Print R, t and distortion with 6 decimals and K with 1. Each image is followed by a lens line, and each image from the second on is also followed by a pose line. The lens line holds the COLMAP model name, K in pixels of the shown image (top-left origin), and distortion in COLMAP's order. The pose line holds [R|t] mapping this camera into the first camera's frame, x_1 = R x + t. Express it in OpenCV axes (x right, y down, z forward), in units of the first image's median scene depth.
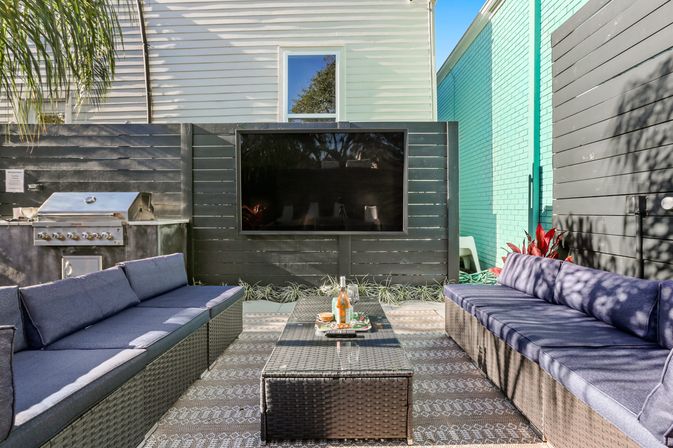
lens RADIAL K [[307.8, 0, 336.5], [0, 307.8, 224.0], [0, 0, 1]] dist [-0.004183, -0.000392]
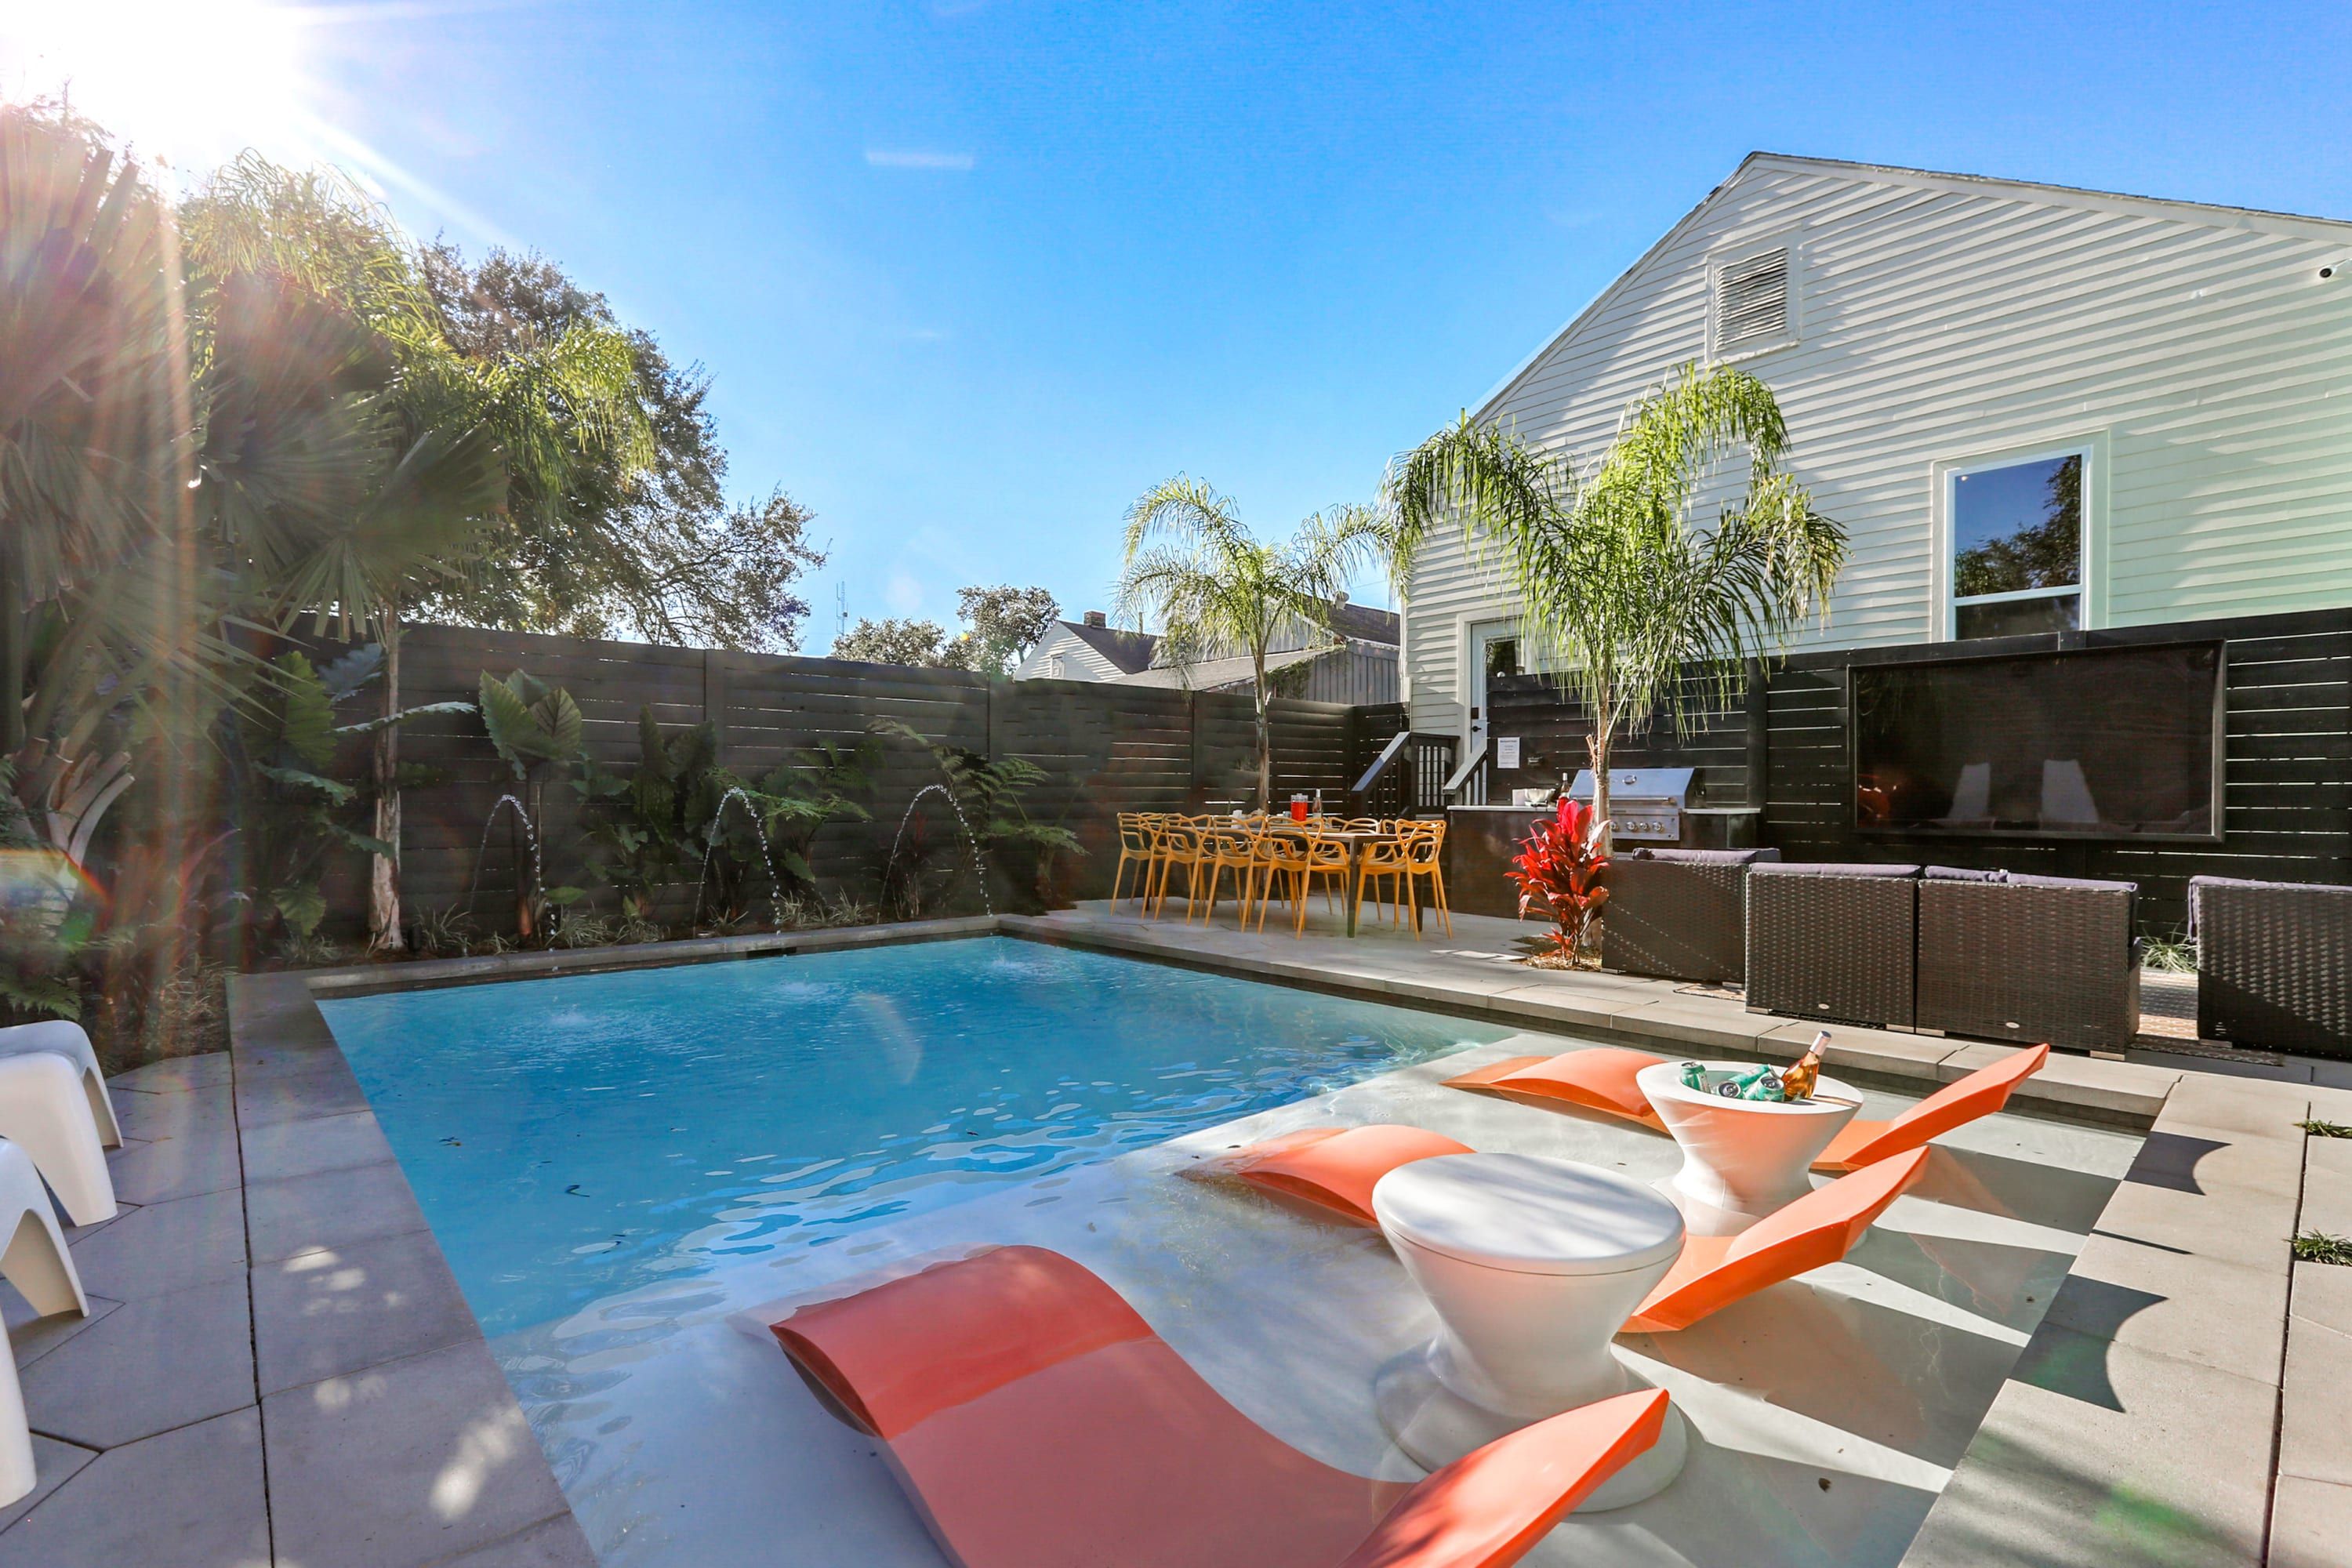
lens RADIAL K [[1075.8, 0, 1176.0], [0, 1075.8, 784.0], [0, 0, 1]] dist [-0.004183, -0.000392]
pose [[0.694017, 0.001614, -0.719957, 0.284764], [-0.027228, 0.999341, -0.024007, 0.022168], [0.719444, 0.036264, 0.693603, -1.421370]]
